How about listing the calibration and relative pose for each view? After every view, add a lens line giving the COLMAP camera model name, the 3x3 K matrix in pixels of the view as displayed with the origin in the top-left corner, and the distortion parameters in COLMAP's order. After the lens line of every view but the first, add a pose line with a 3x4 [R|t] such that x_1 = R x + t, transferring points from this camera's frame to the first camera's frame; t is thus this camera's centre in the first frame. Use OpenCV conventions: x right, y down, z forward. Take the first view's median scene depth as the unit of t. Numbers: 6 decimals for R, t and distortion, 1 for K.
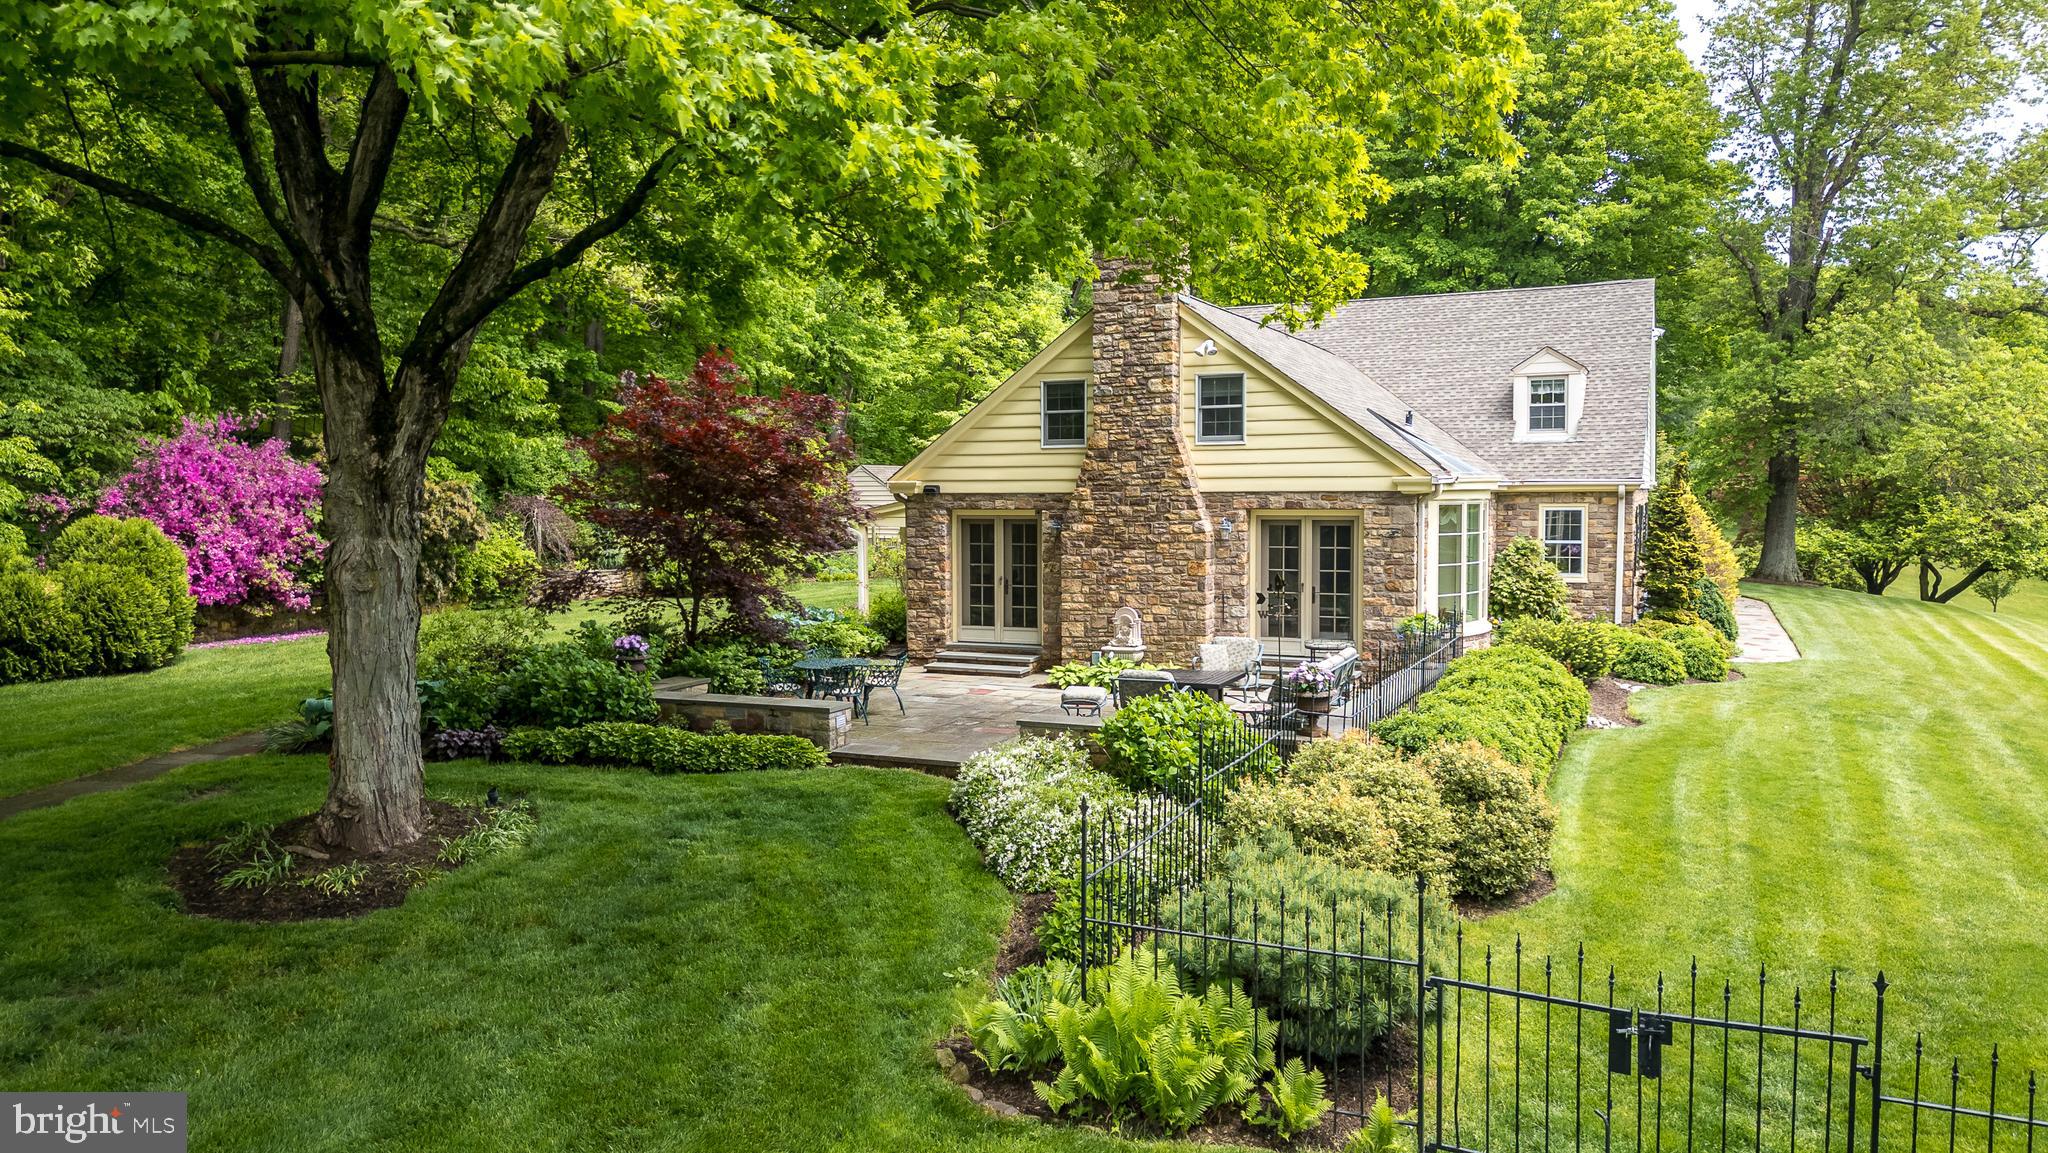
lens RADIAL K [[1328.2, 0, 1024.0], [0, 1328.2, 576.5], [0, 0, 1]] dist [0.003812, -0.000904]
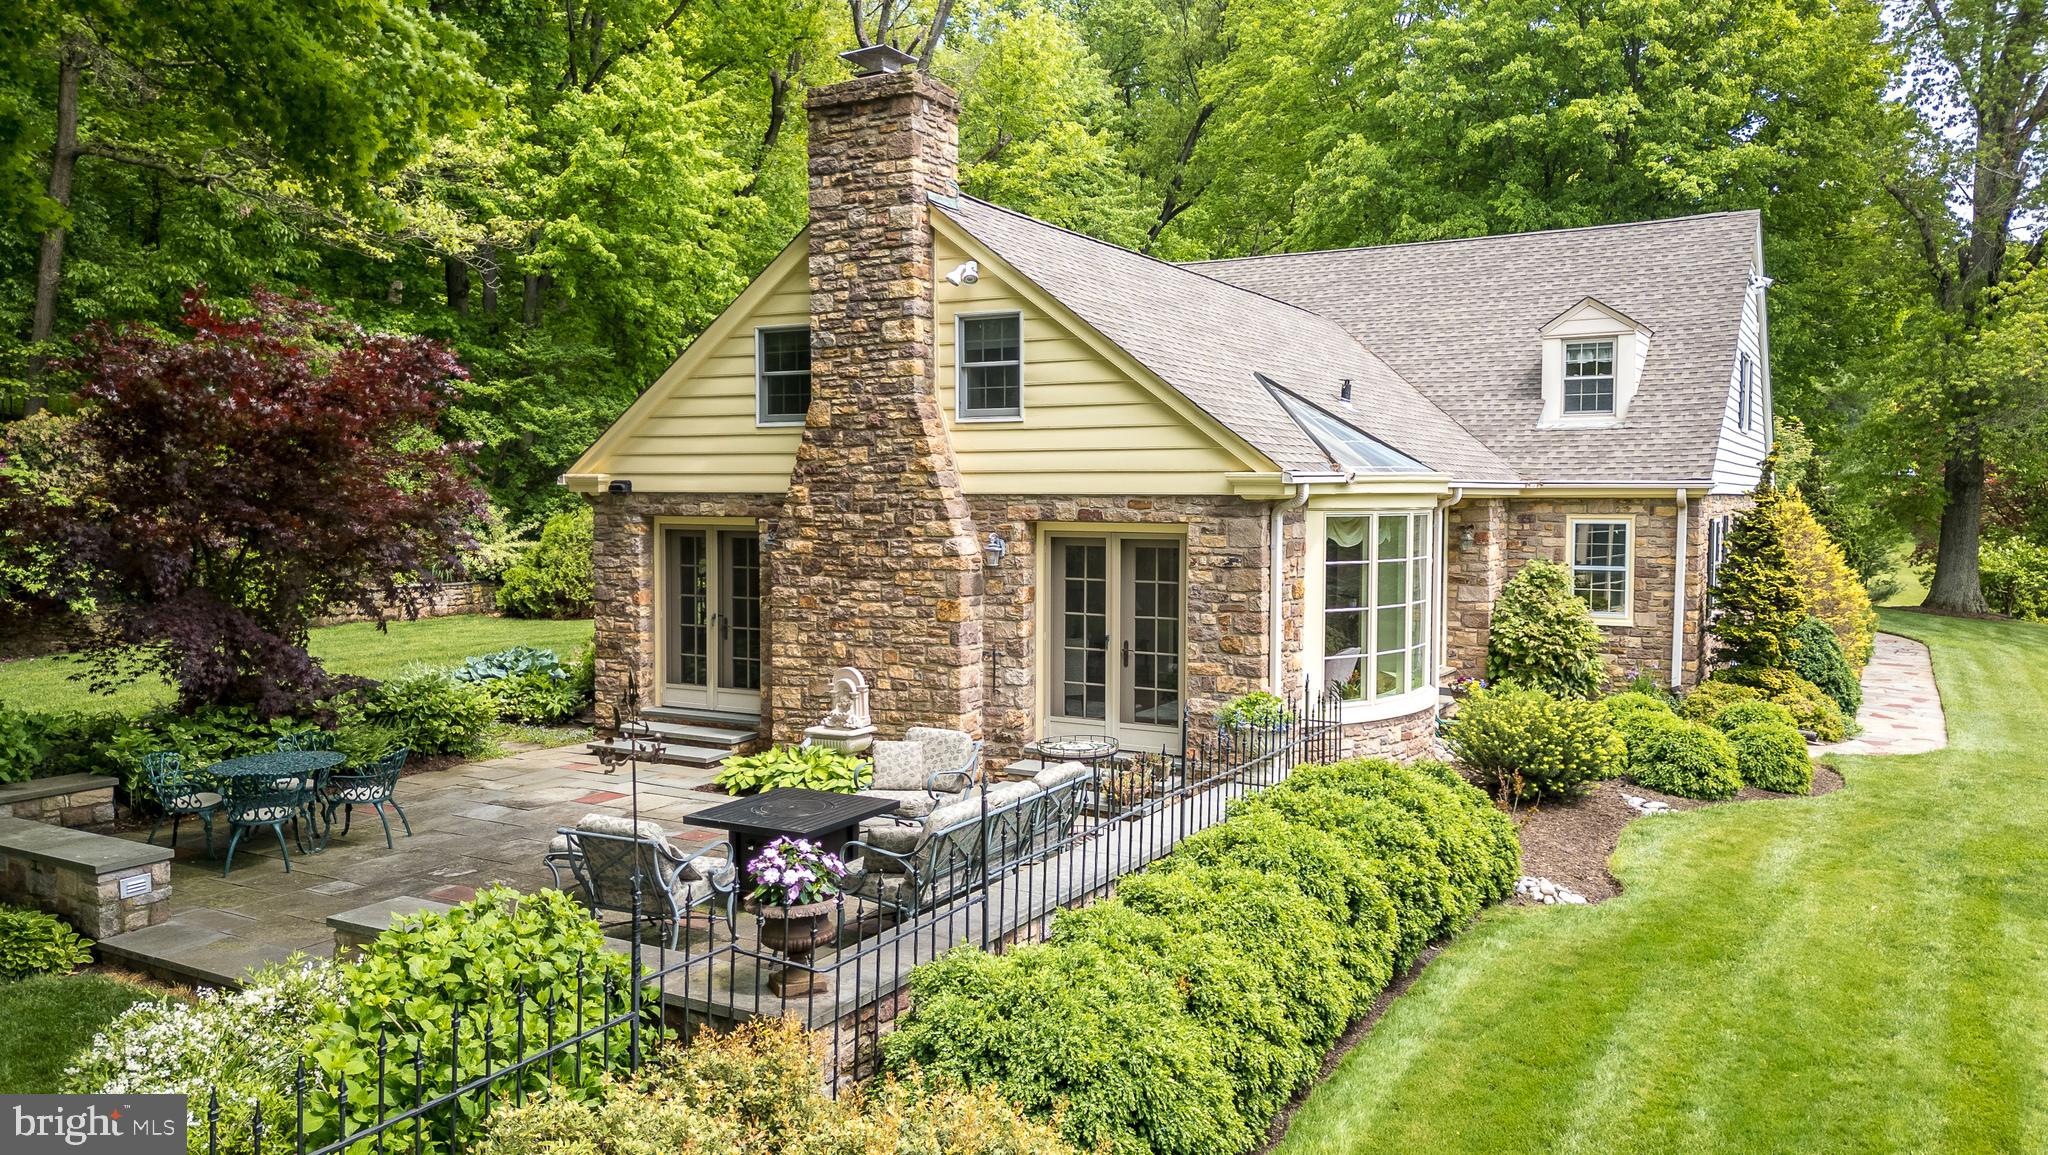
lens RADIAL K [[1438.2, 0, 1024.2], [0, 1438.2, 567.4], [0, 0, 1]] dist [0.083447, -0.082712]
pose [[0.998081, 0.012177, -0.060719, 0.201558], [-0.012892, 0.999852, -0.011395, -0.018933], [0.060571, 0.012156, 0.998090, 0.282768]]
